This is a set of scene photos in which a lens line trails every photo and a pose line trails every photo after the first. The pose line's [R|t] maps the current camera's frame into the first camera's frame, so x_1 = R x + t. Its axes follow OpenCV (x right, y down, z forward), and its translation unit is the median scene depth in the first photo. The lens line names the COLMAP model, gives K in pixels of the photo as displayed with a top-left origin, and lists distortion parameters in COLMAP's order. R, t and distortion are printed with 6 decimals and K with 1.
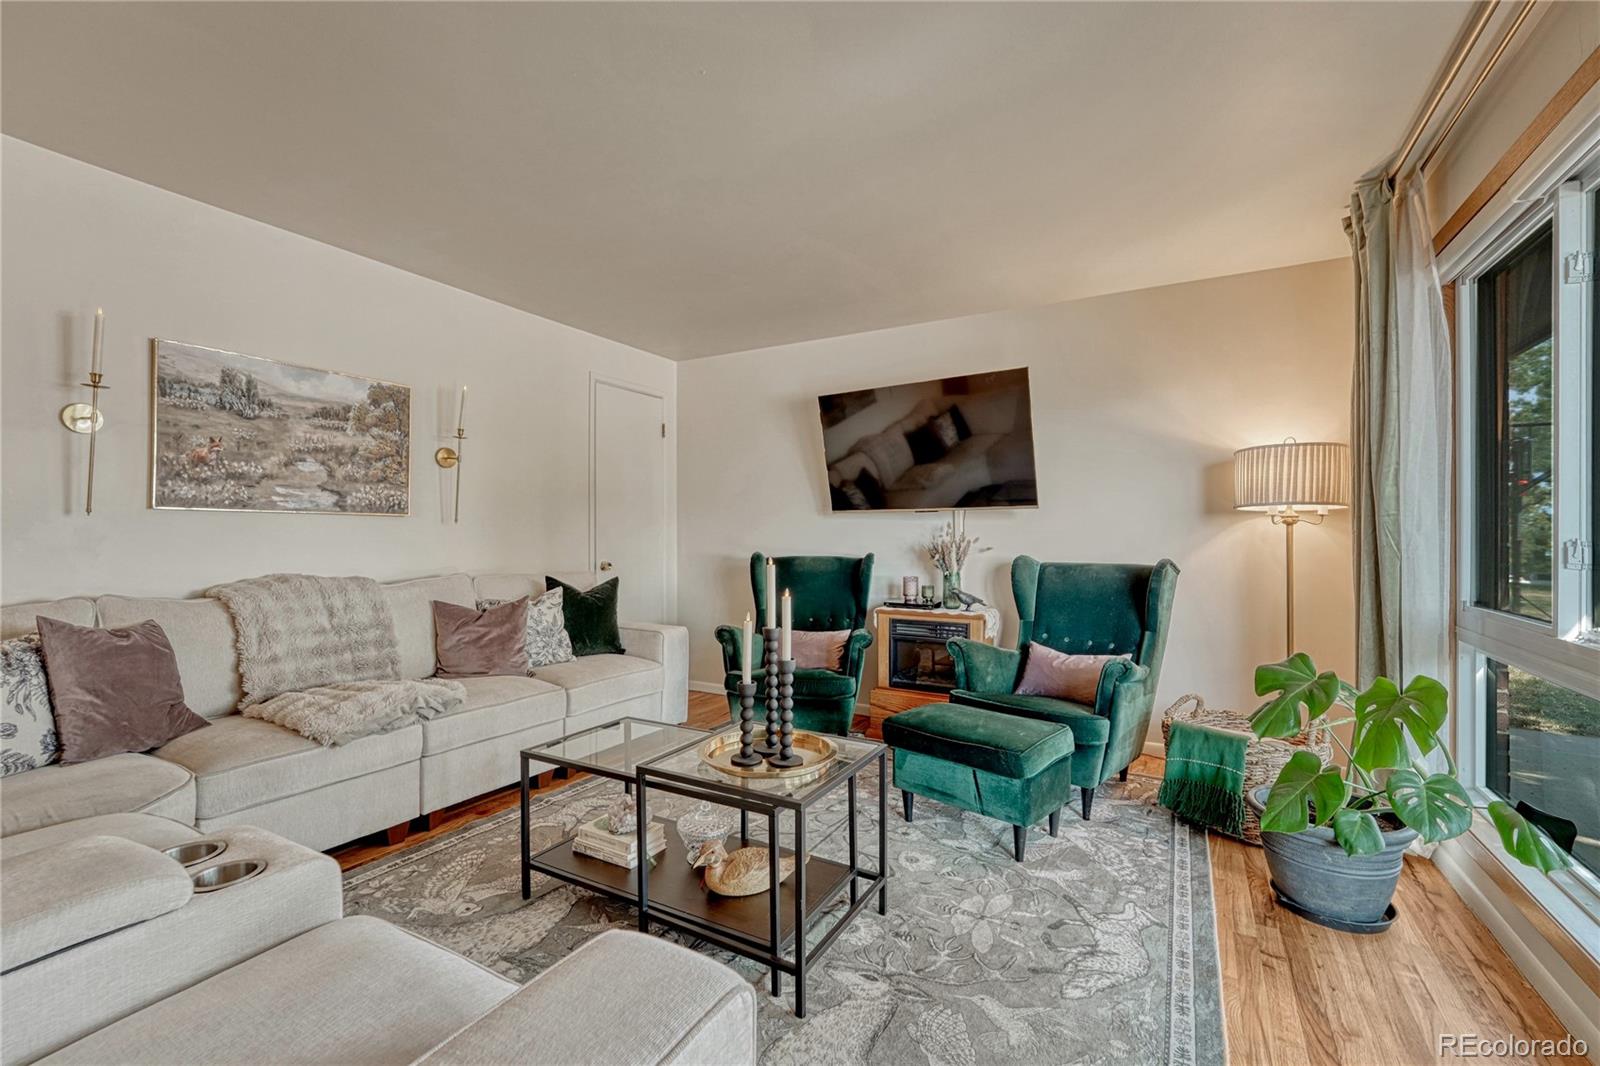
lens RADIAL K [[673.0, 0, 811.8], [0, 673.0, 532.0], [0, 0, 1]] dist [-0.017707, 0.003741]
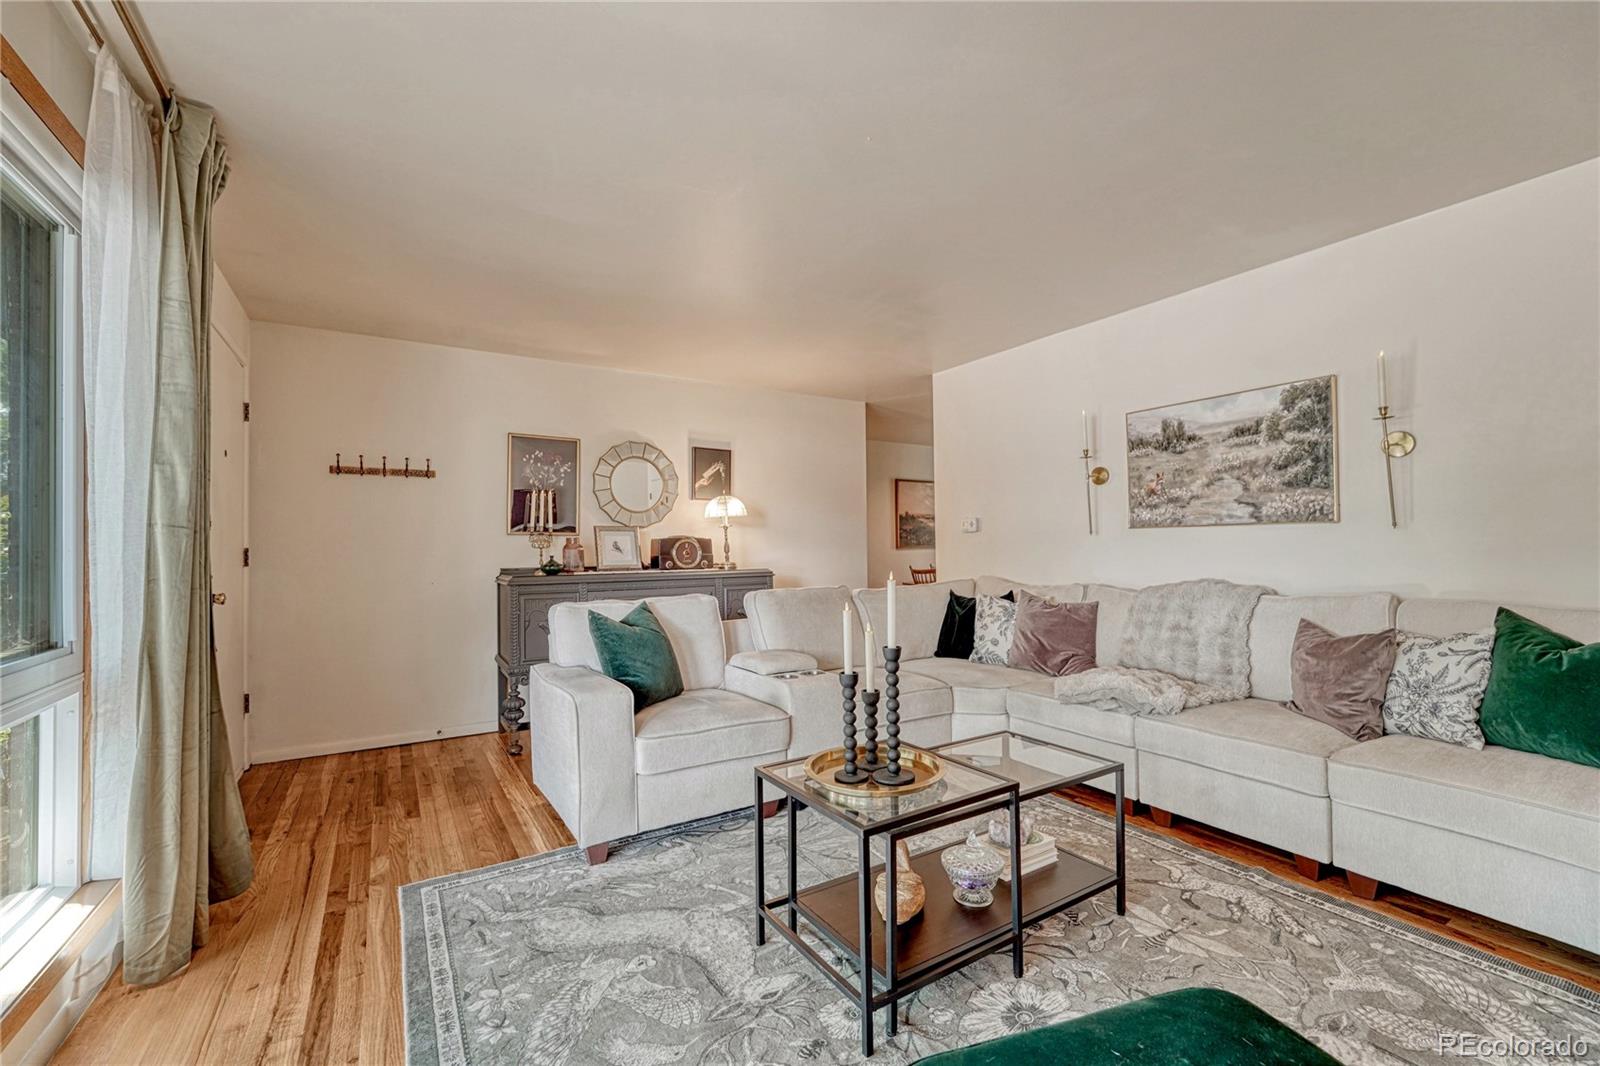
lens RADIAL K [[673.0, 0, 809.5], [0, 673.0, 543.2], [0, 0, 1]] dist [-0.017707, 0.003741]
pose [[-0.468685, 0.000410, -0.883365, 0.559529], [0.022551, 0.999680, -0.011501, -0.001844], [0.883078, -0.025311, -0.468544, 0.910206]]
